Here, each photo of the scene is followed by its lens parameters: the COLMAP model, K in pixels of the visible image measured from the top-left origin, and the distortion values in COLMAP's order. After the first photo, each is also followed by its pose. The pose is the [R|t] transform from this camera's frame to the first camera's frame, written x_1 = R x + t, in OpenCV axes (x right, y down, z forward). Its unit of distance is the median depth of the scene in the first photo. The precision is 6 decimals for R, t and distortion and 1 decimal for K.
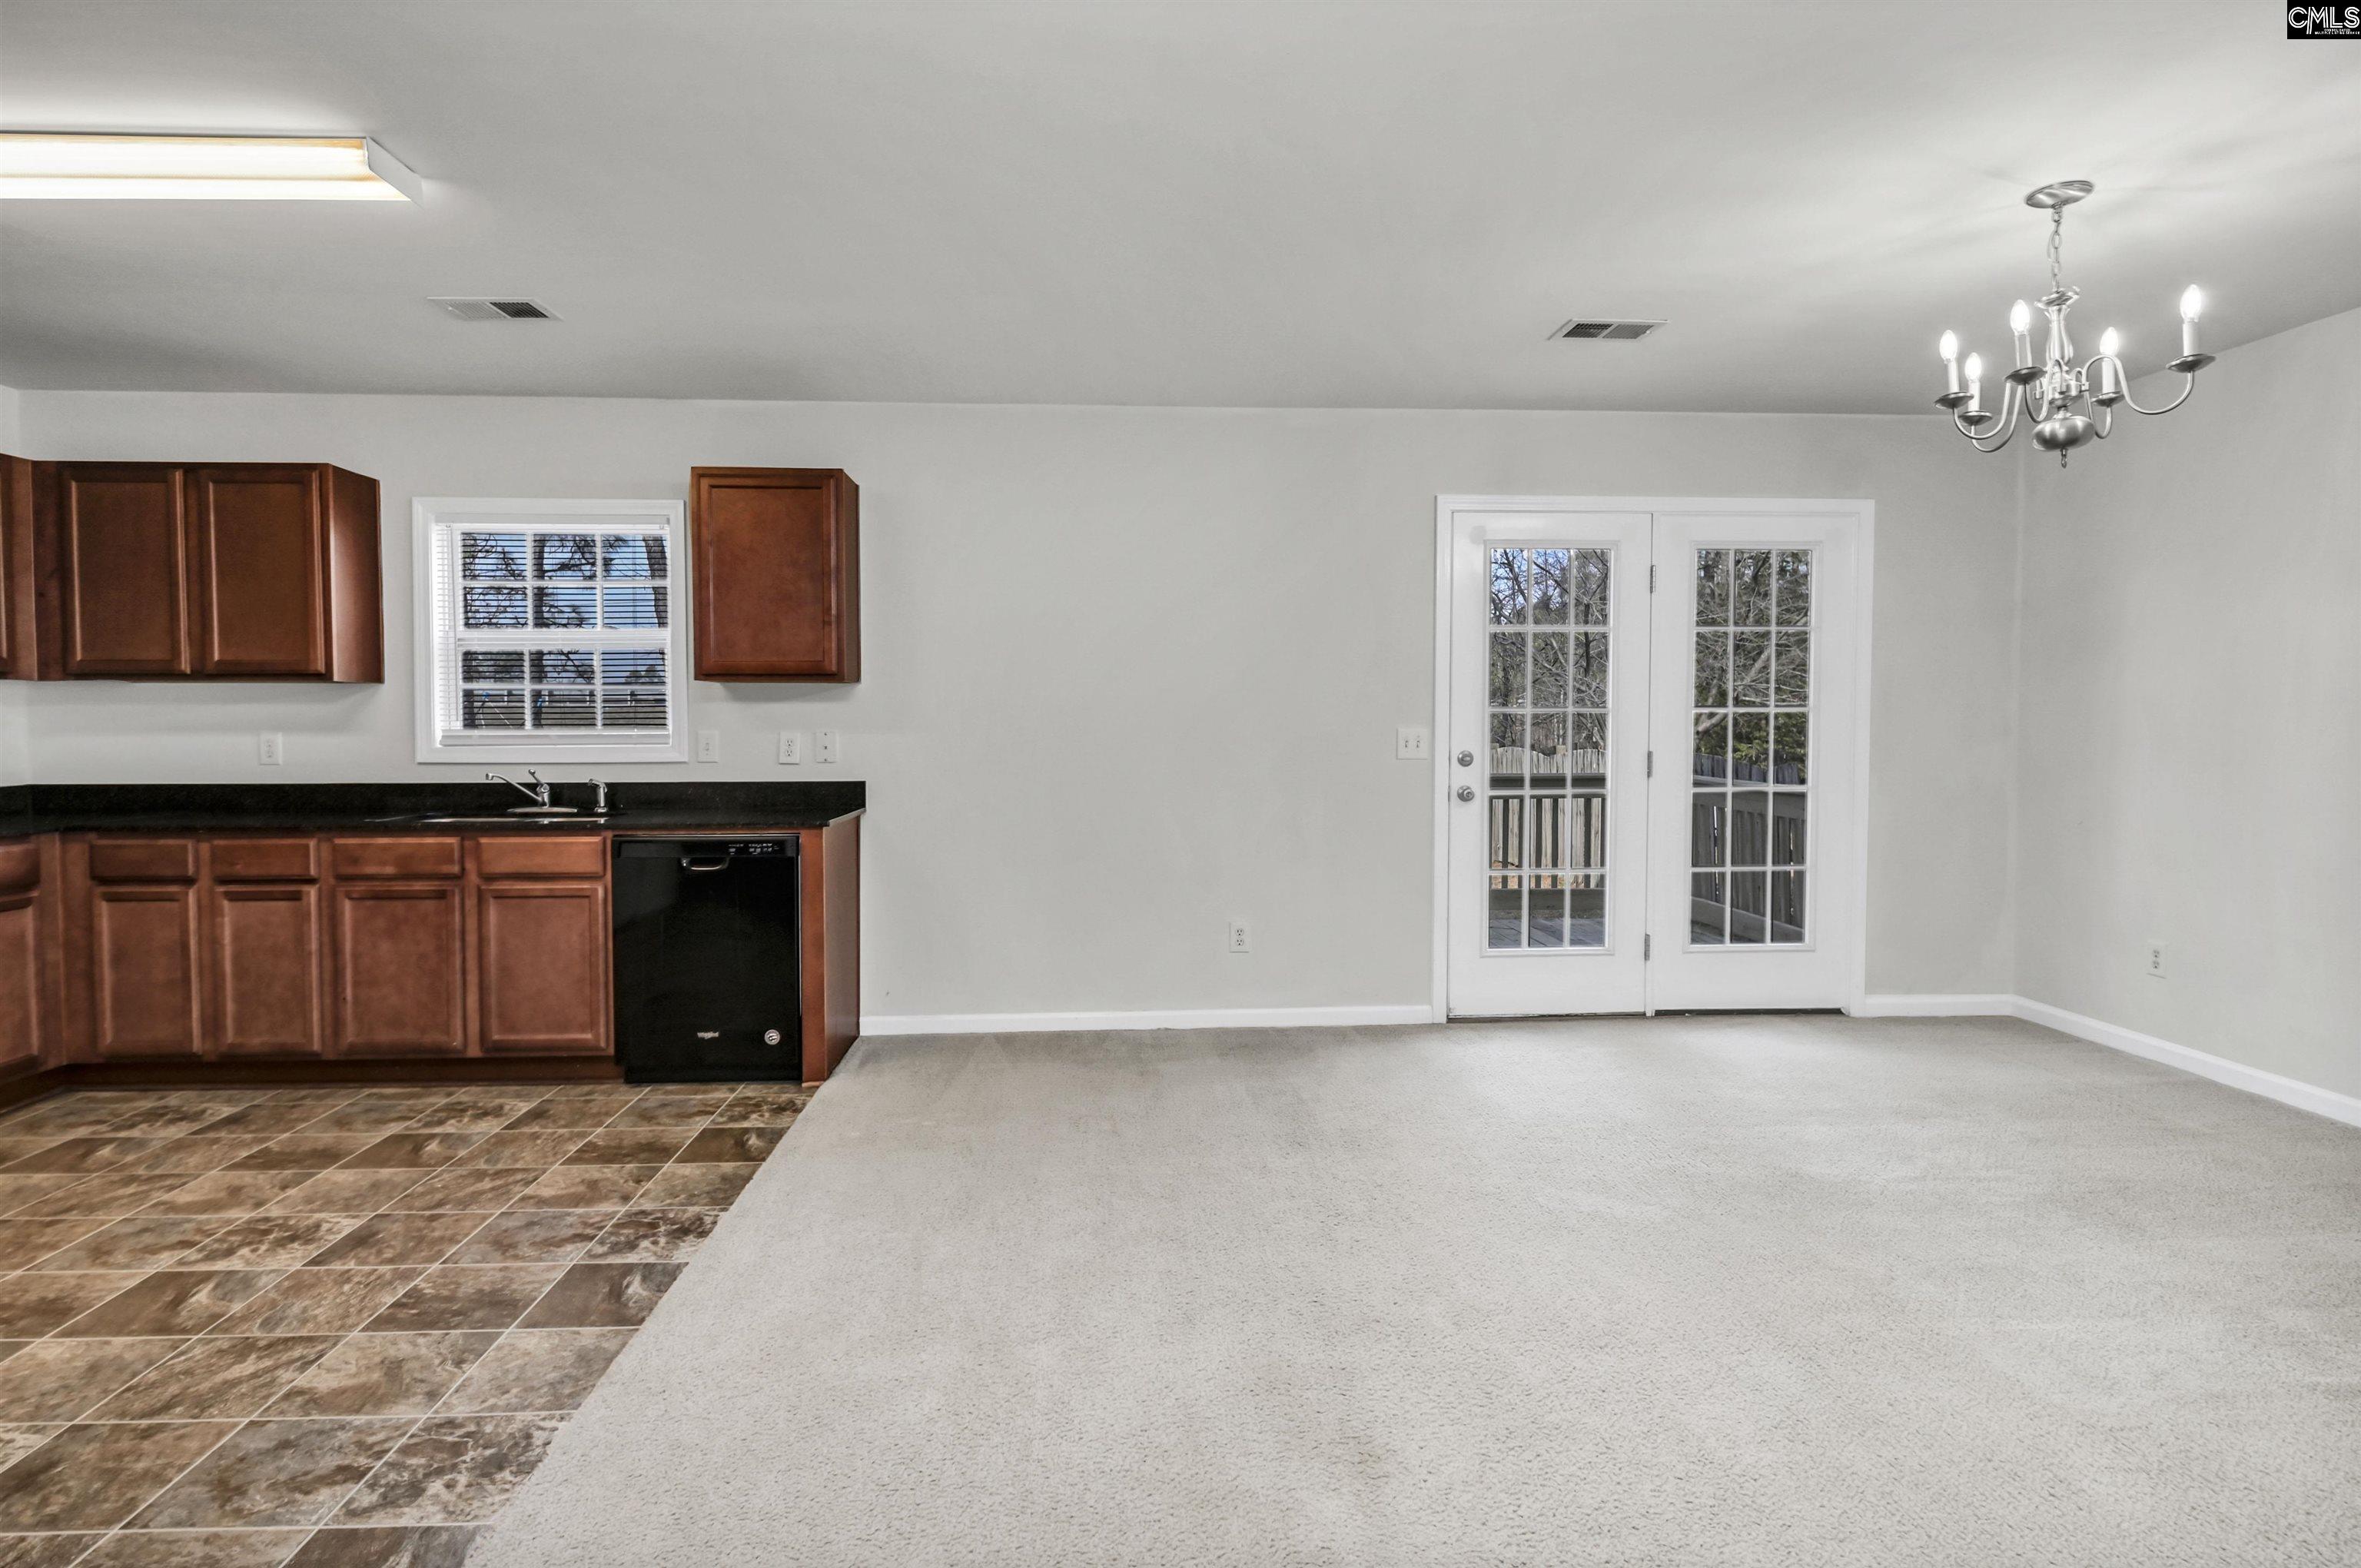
lens RADIAL K [[1188.0, 0, 1167.5], [0, 1188.0, 763.0], [0, 0, 1]] dist [0.001305, -0.005735]
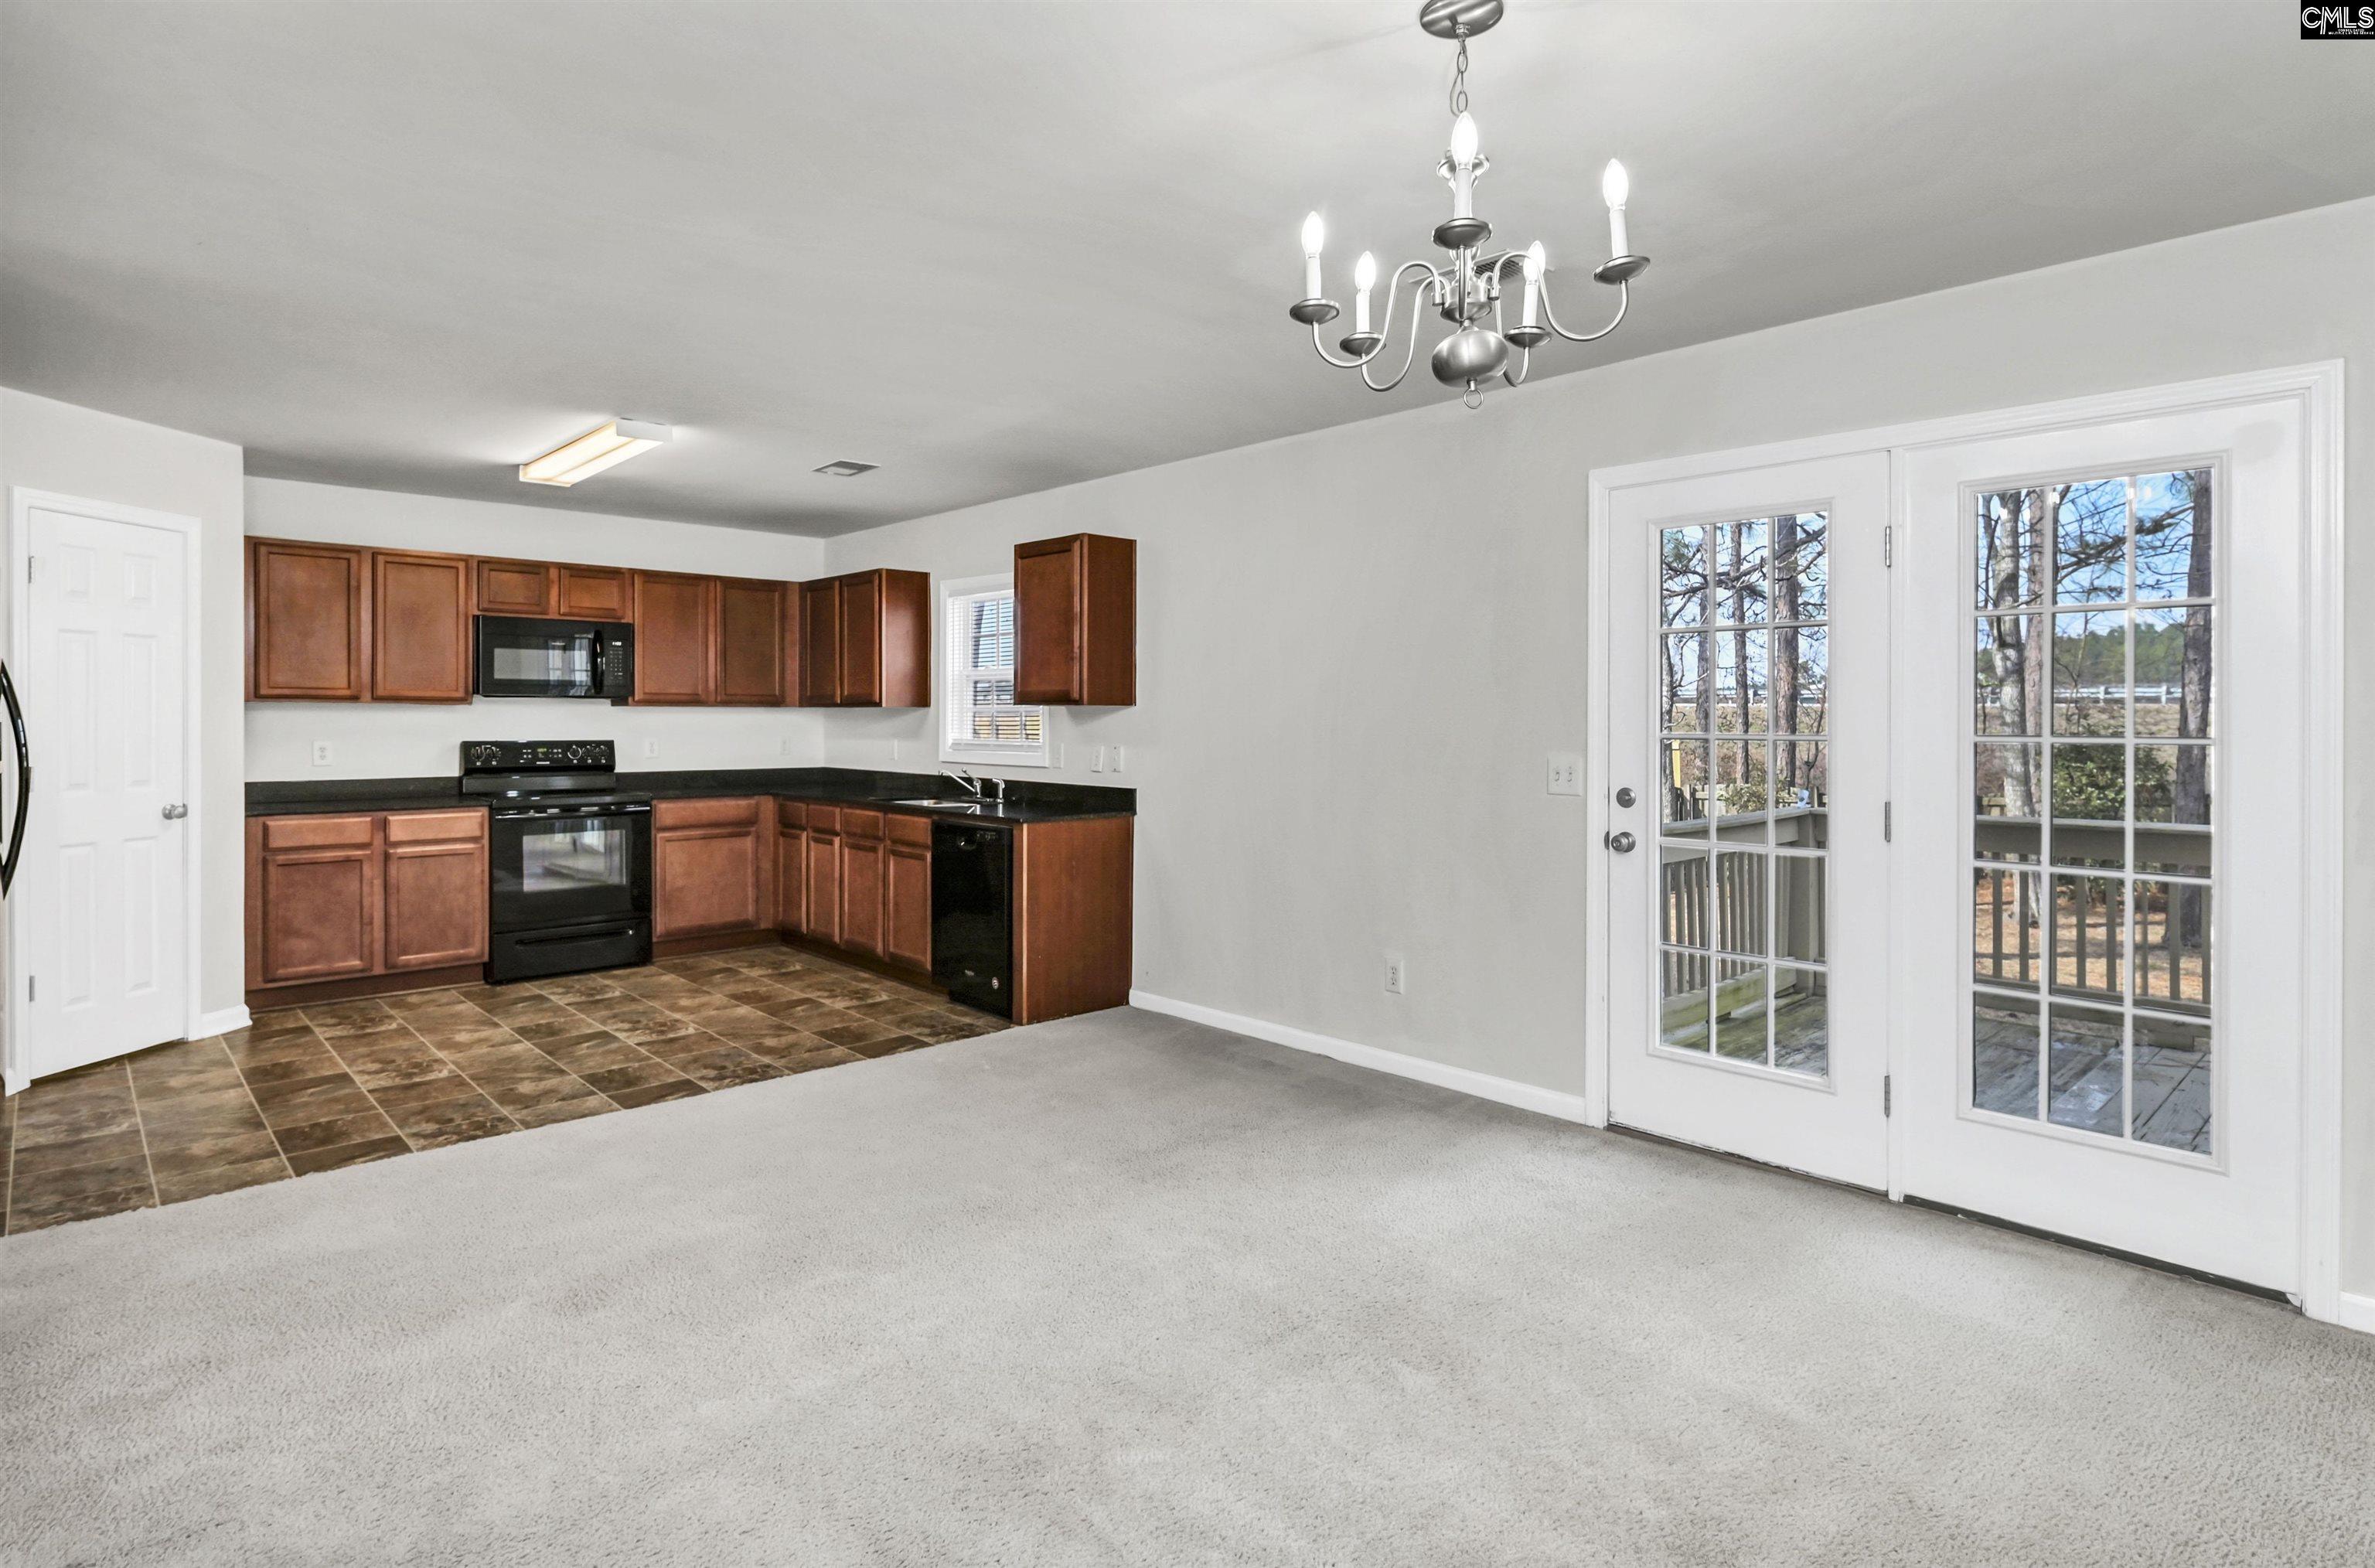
lens RADIAL K [[1214.7, 0, 1182.6], [0, 1214.7, 717.9], [0, 0, 1]] dist [0.000088, -0.001097]
pose [[0.639213, 0.004833, -0.769015, 0.820566], [-0.031539, 0.999304, -0.019934, -0.038094], [0.768383, 0.036996, 0.638920, 0.303107]]
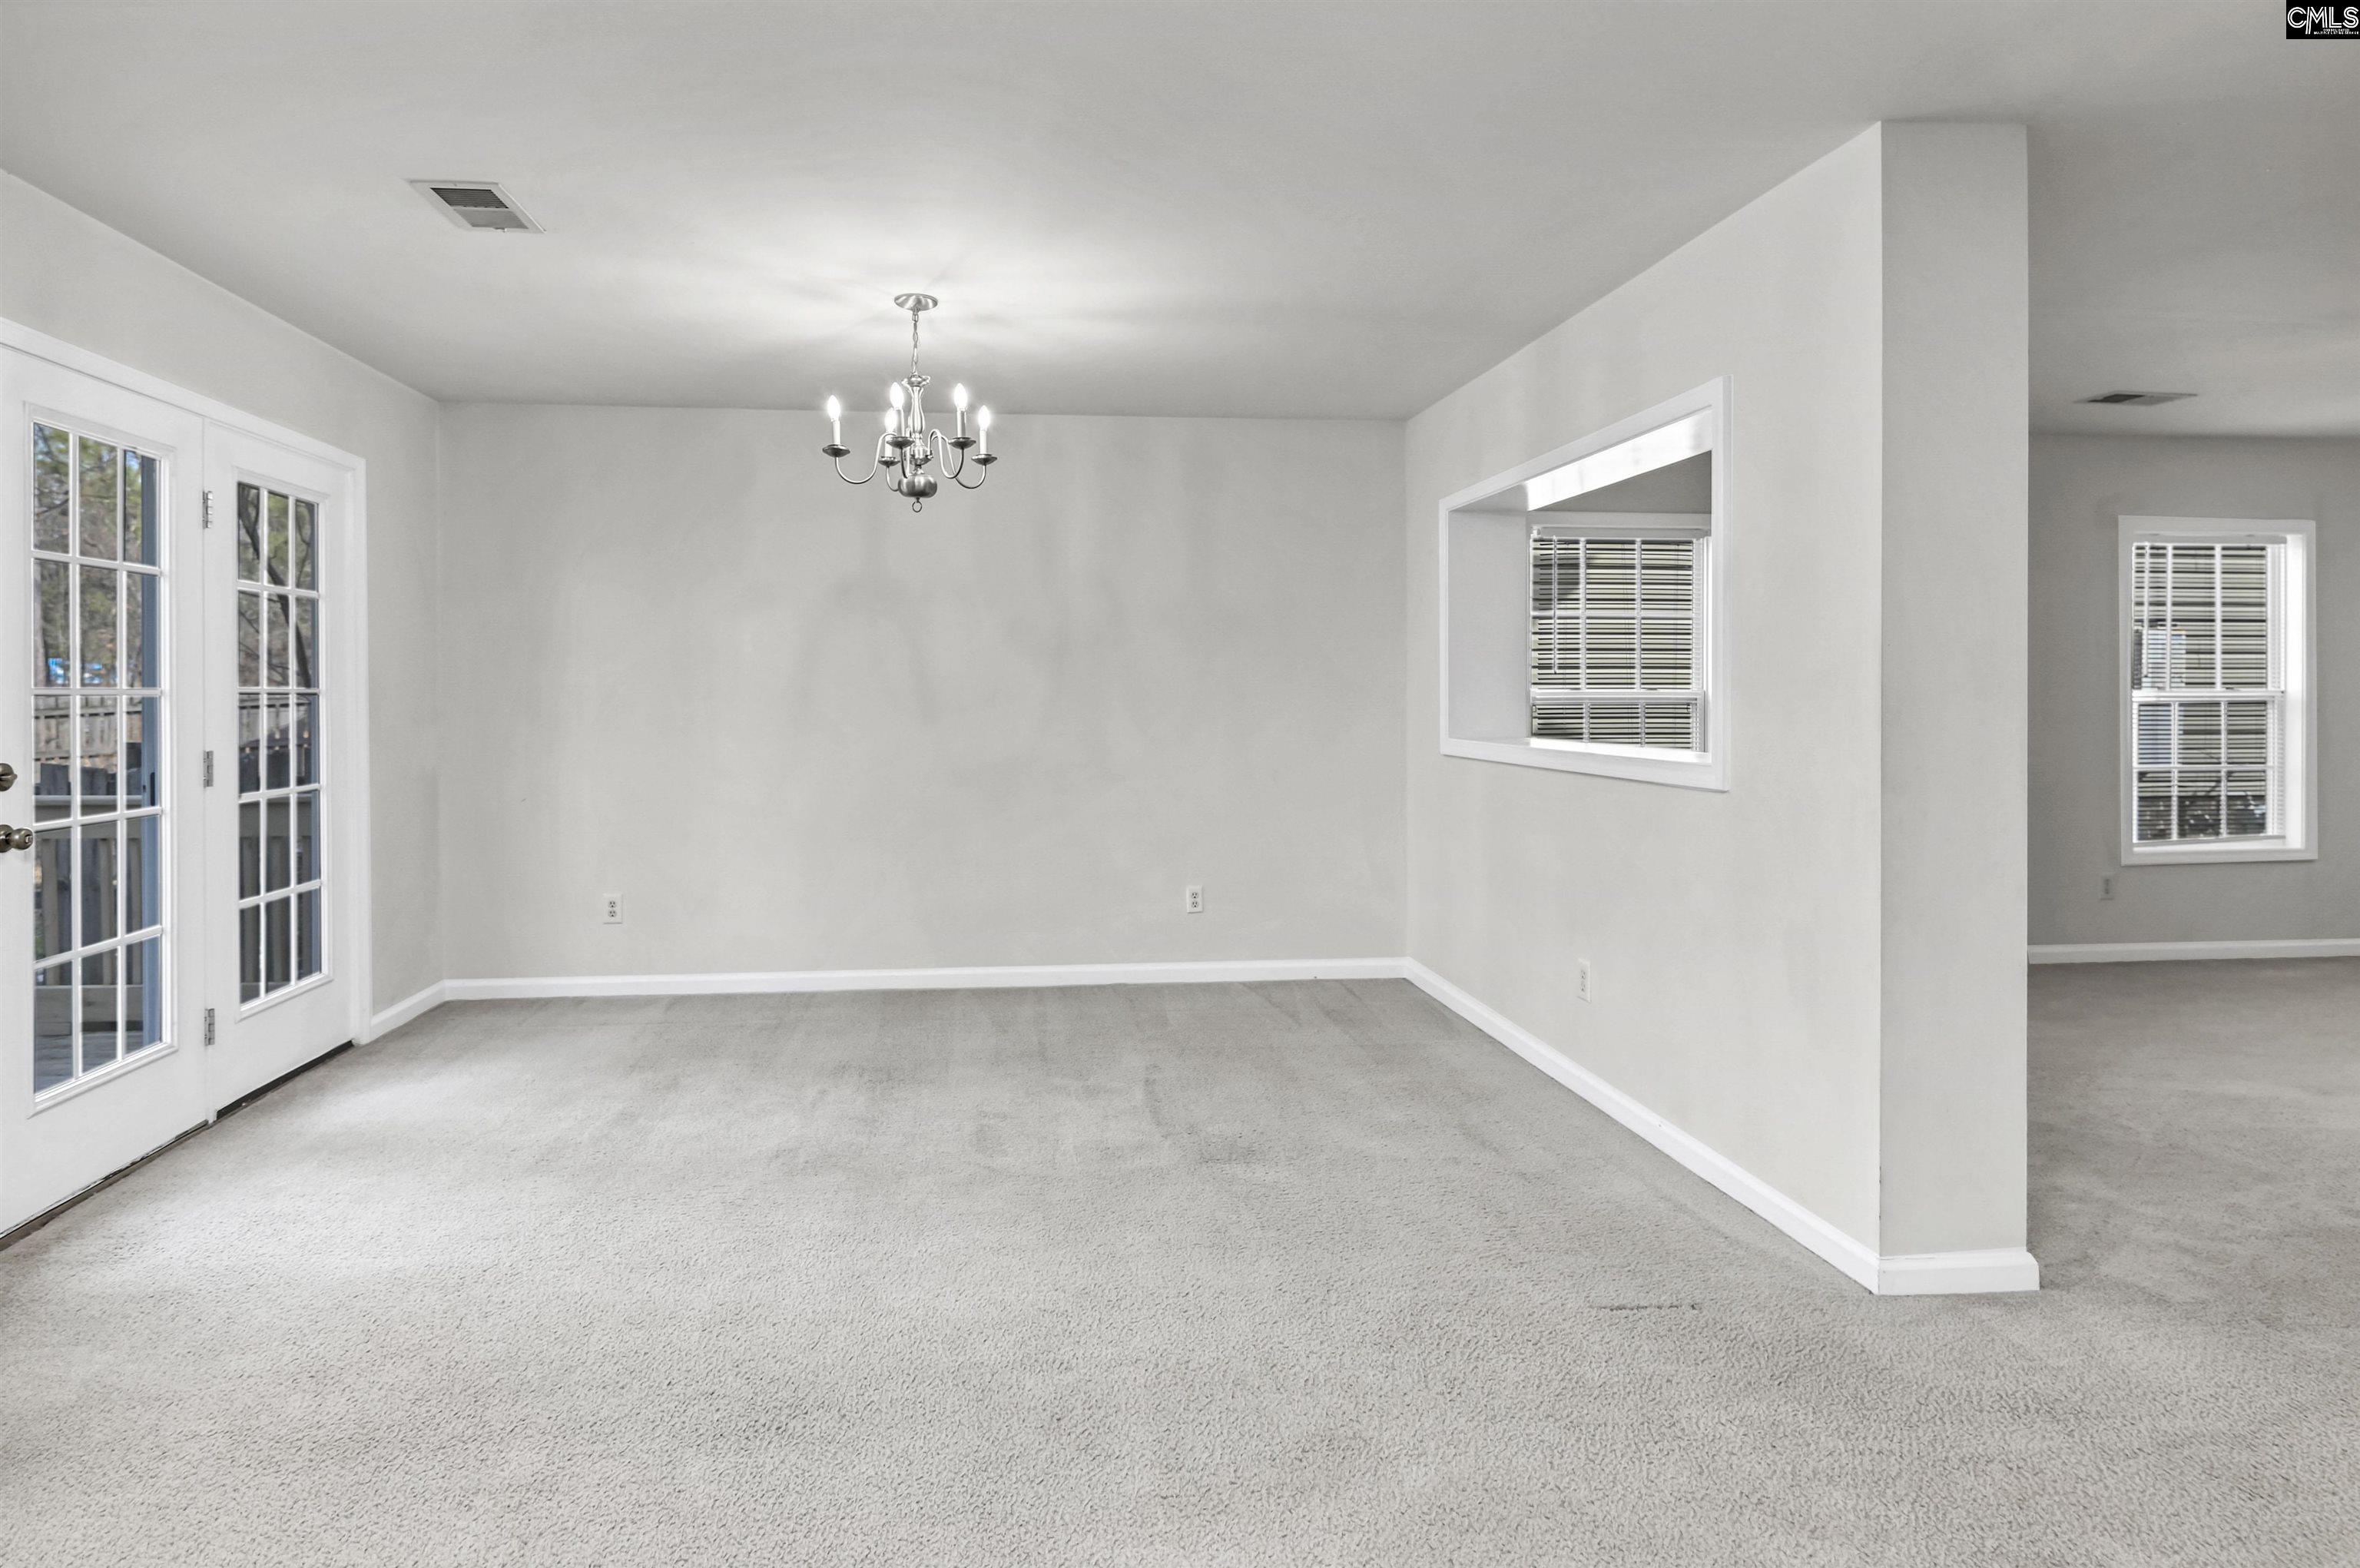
lens RADIAL K [[1246.7, 0, 1096.4], [0, 1246.7, 704.6], [0, 0, 1]] dist [-0.000015, -0.008654]
pose [[-0.031334, -0.004350, 0.999500, -0.432460], [0.037224, 0.999292, 0.005516, -0.026488], [-0.998816, 0.037379, -0.031150, 0.596437]]
